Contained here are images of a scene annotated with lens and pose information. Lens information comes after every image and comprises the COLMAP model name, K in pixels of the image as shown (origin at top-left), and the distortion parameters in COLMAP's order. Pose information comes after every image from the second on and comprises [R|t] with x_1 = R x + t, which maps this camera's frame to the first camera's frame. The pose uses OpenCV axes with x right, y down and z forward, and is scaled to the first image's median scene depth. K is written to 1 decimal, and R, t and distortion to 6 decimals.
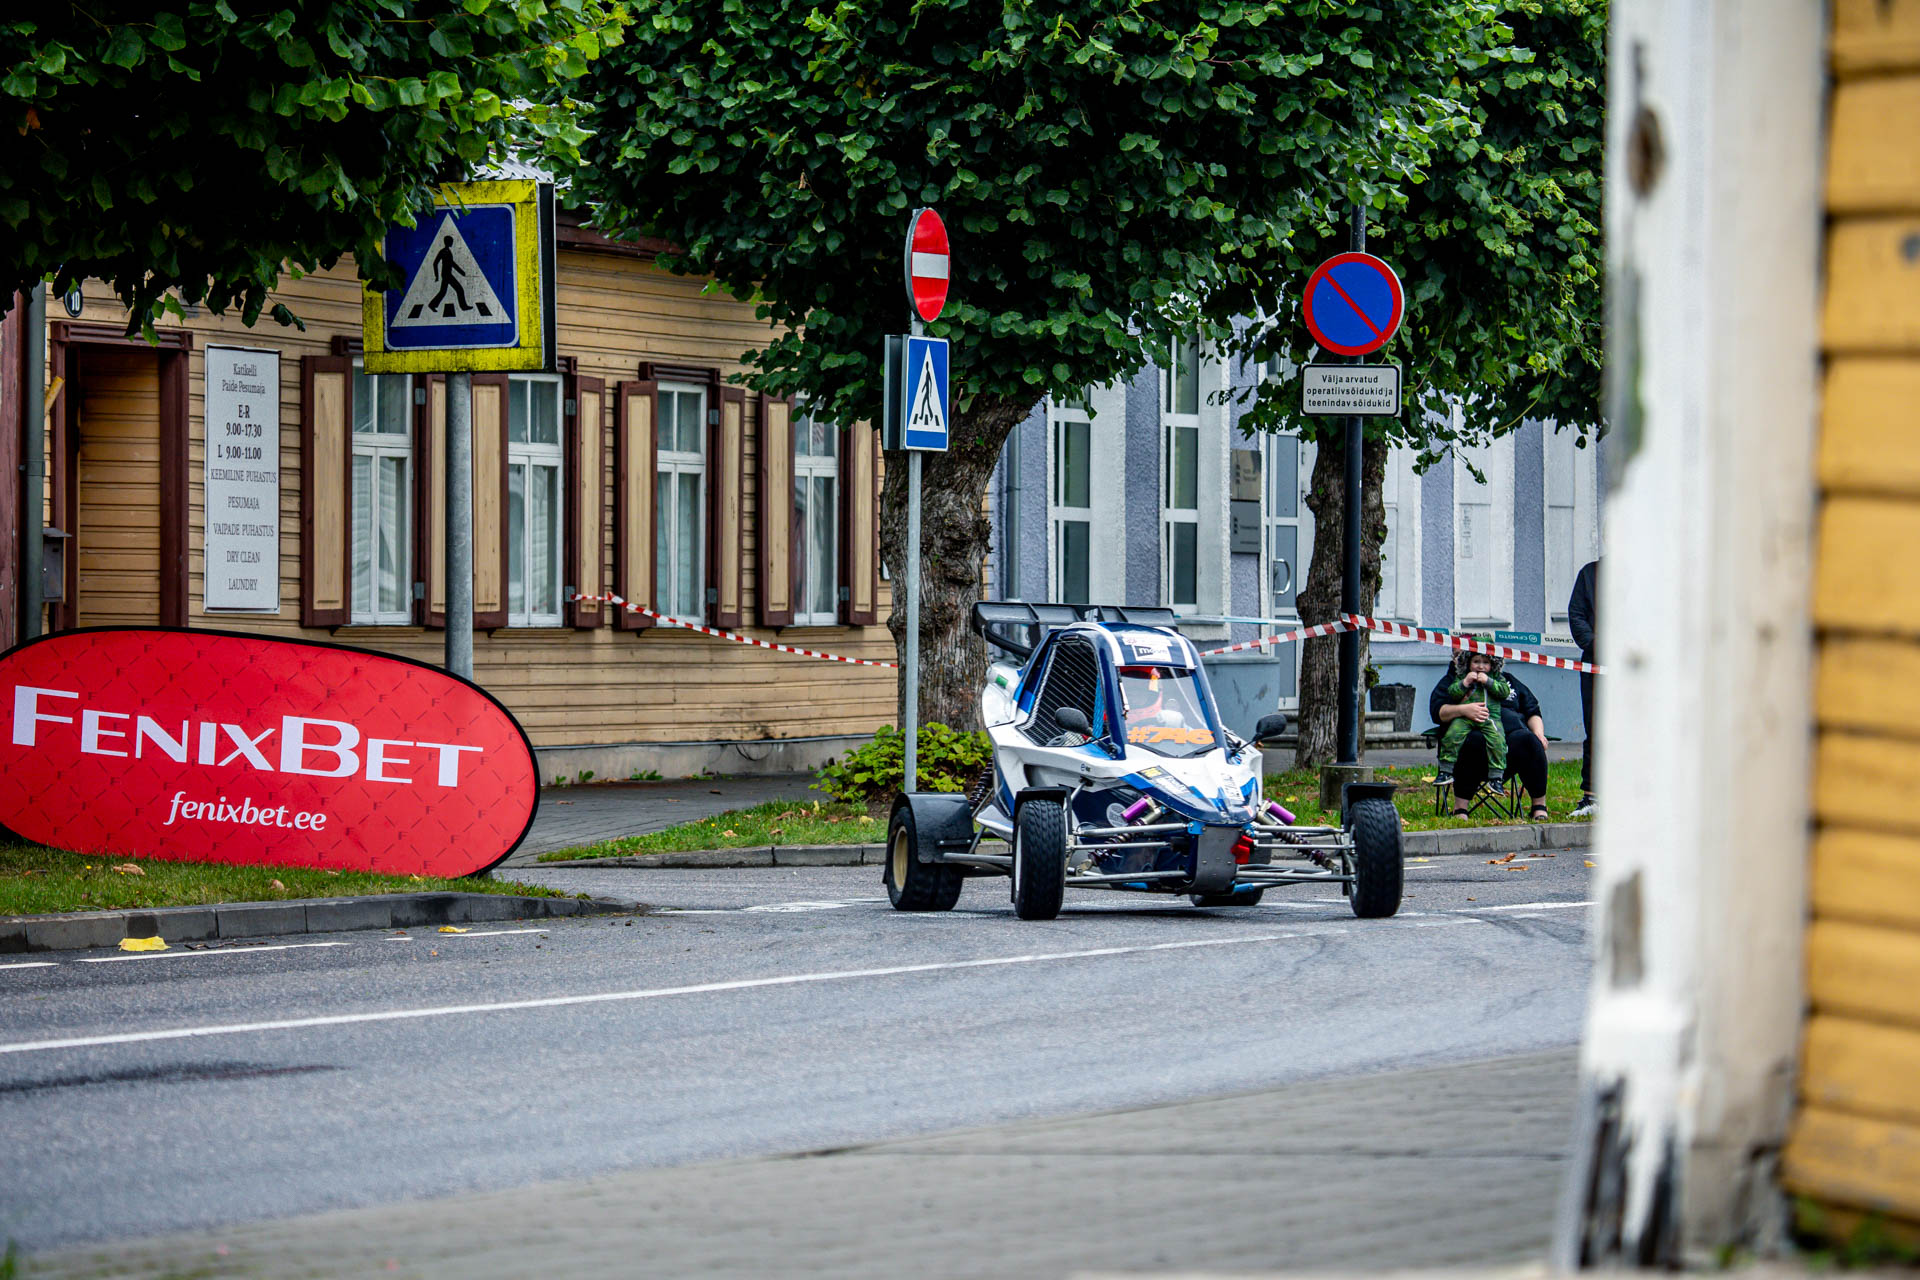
lens RADIAL K [[9769.3, 0, 1021.2], [0, 9769.3, 601.0], [0, 0, 1]] dist [0.544296, 0.000000]
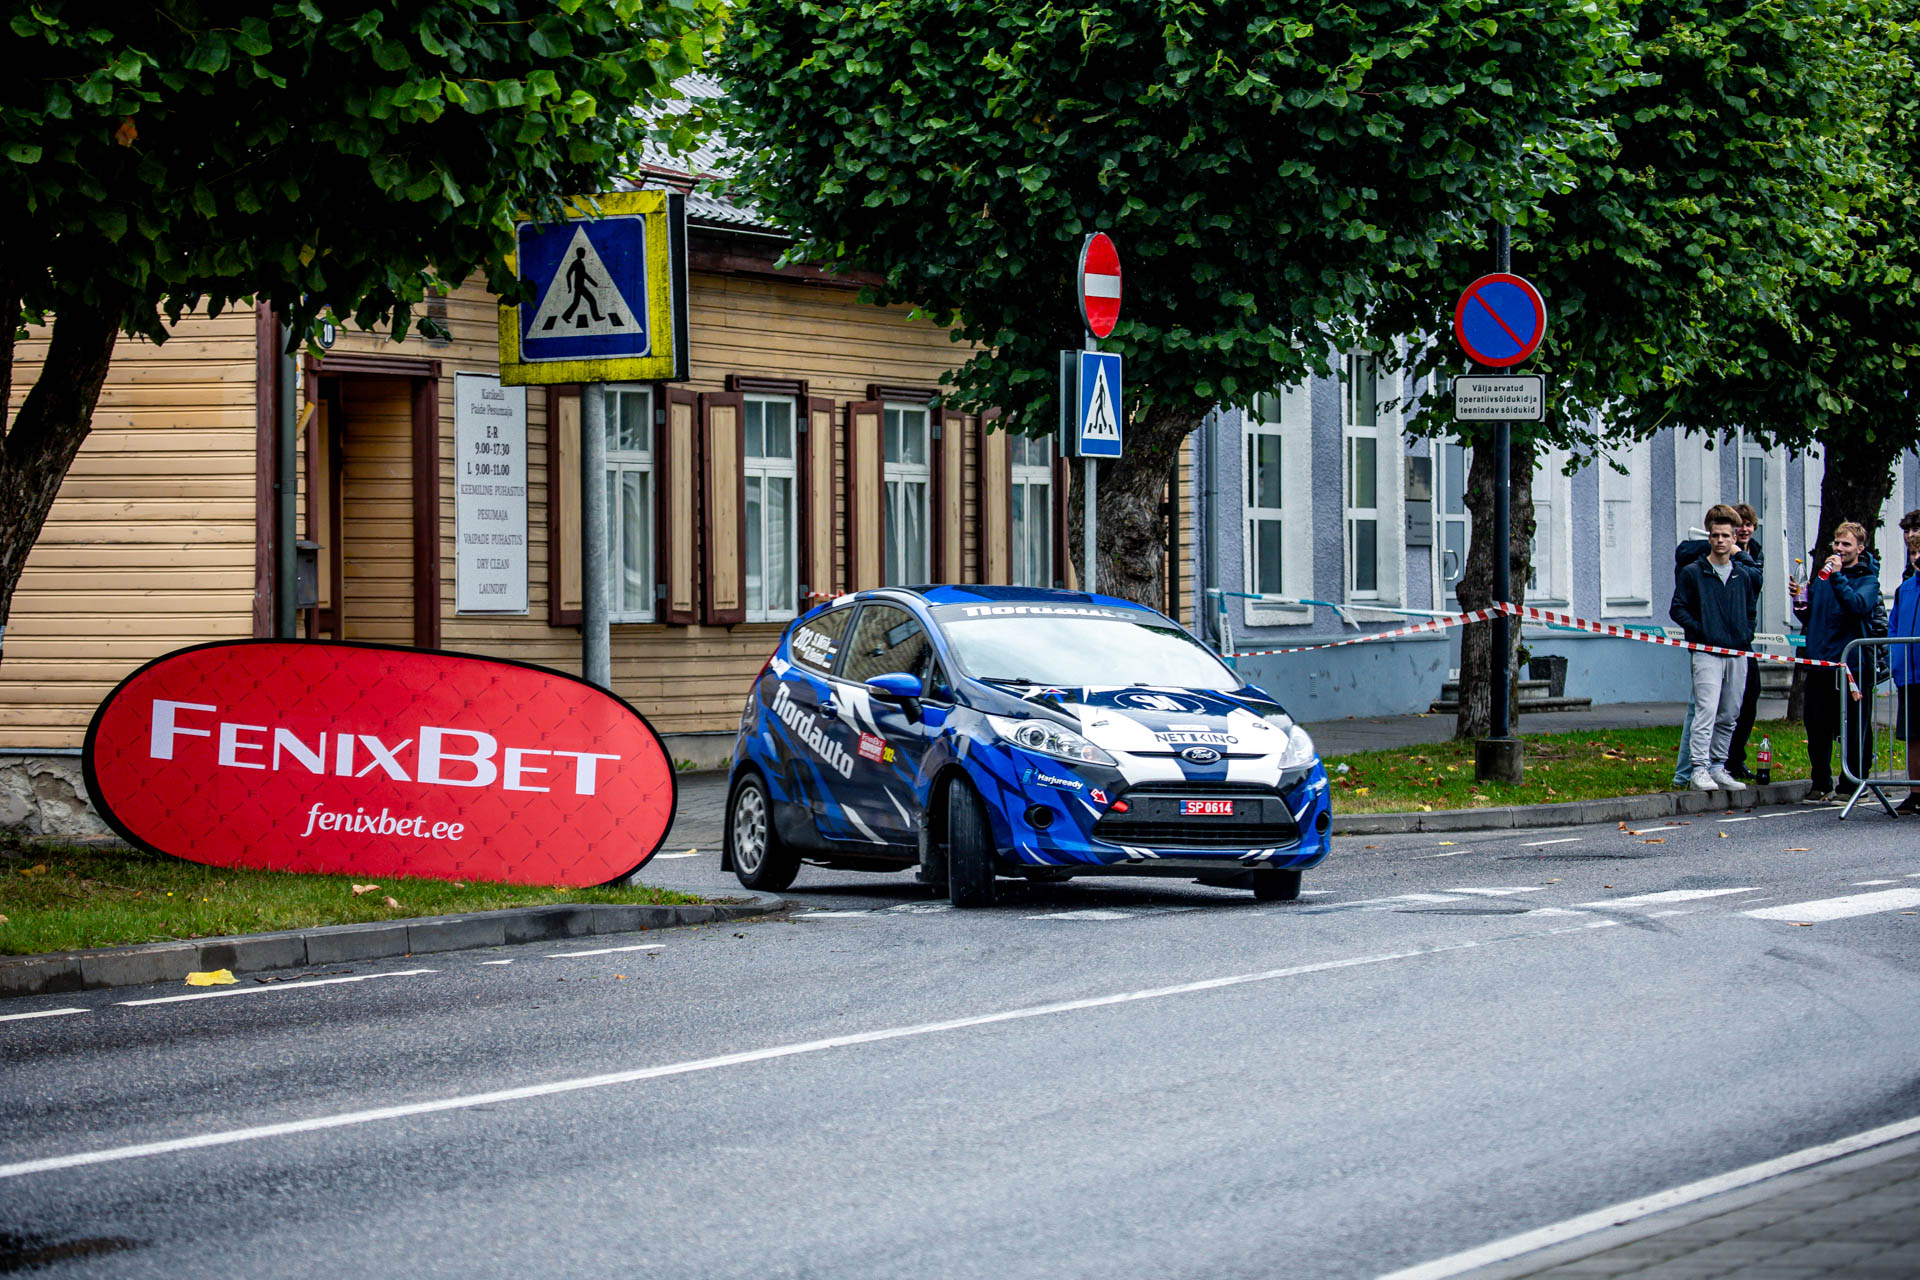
lens RADIAL K [[6045.8, 0, 992.3], [0, 6045.8, 625.8], [0, 0, 1]] dist [0.082566, 0.000000]
pose [[0.998216, -0.012437, -0.058400, 0.016952], [0.012983, 0.999875, 0.008969, -0.002939], [0.058281, -0.009711, 0.998253, 0.330762]]
